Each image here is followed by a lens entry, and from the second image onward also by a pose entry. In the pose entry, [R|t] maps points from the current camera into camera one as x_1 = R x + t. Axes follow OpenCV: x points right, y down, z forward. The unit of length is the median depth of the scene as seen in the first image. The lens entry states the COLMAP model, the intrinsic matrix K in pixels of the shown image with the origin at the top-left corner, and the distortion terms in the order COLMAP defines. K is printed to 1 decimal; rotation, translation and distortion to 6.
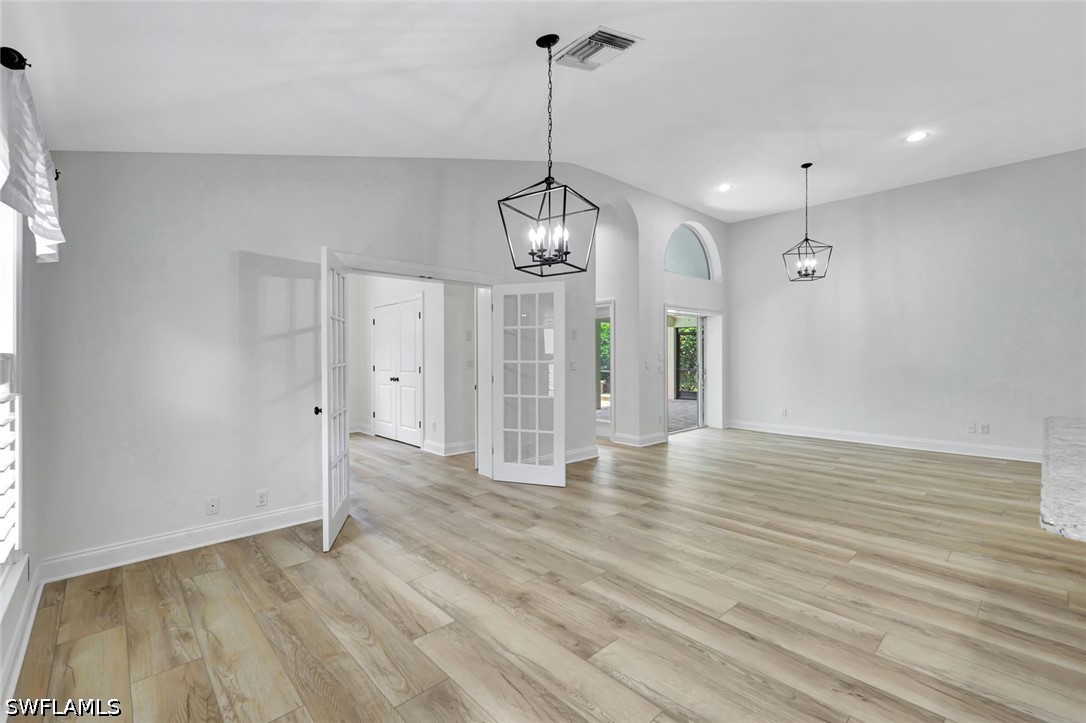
lens RADIAL K [[473.8, 0, 552.6], [0, 473.8, 350.3], [0, 0, 1]] dist [0.003807, 0.000112]
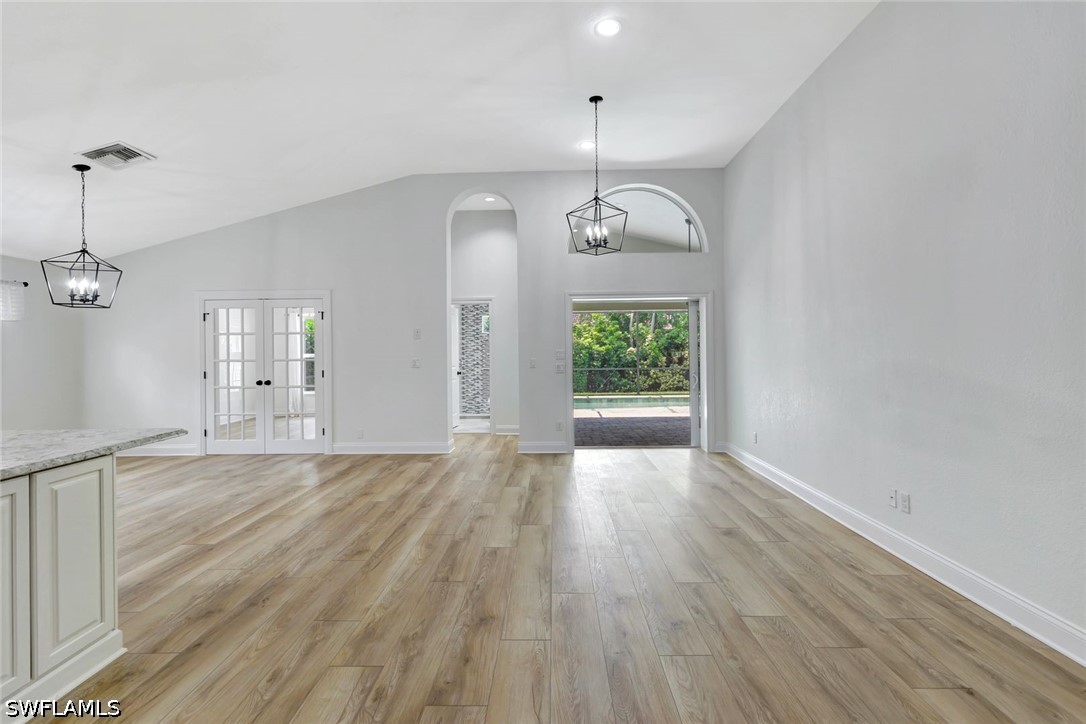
lens RADIAL K [[513.0, 0, 548.7], [0, 513.0, 347.6], [0, 0, 1]] dist [0.003506, 0.000094]
pose [[0.716776, -0.007957, -0.697258, 2.185659], [0.015104, 0.999877, 0.004116, -0.010968], [0.697140, -0.013482, 0.716808, 0.770392]]
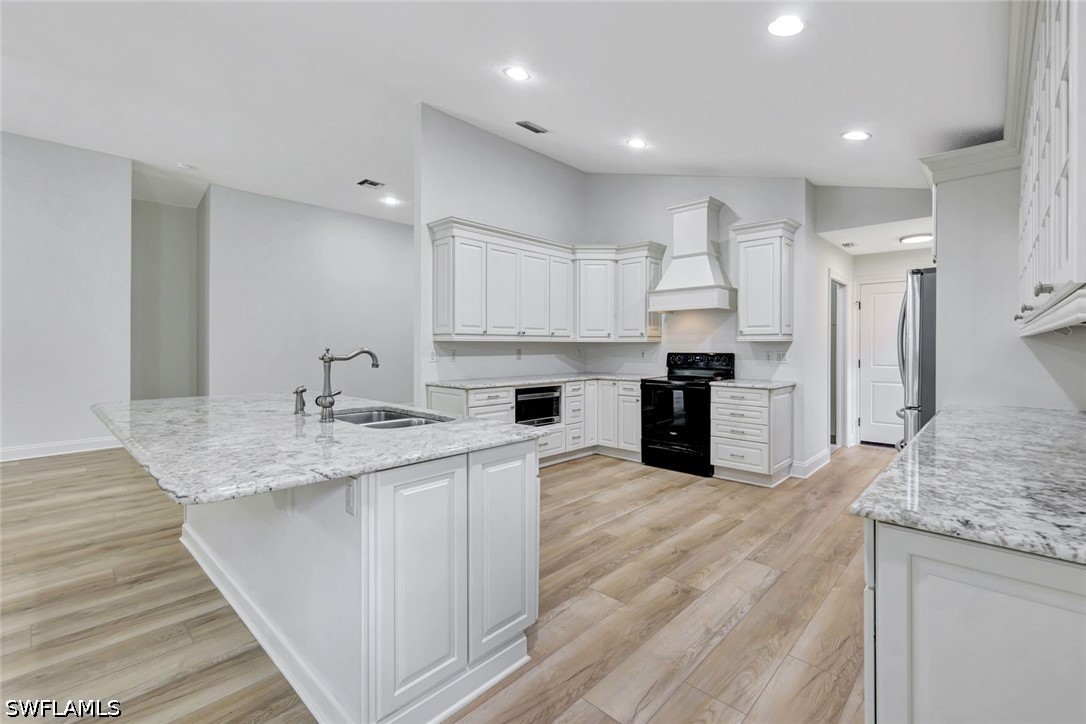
lens RADIAL K [[473.8, 0, 543.8], [0, 473.8, 353.6], [0, 0, 1]] dist [0.003807, 0.000112]
pose [[-0.056061, -0.011611, 0.998360, -0.012724], [-0.009172, 0.999896, 0.011114, 0.011613], [-0.998385, -0.008534, -0.056161, 0.104536]]
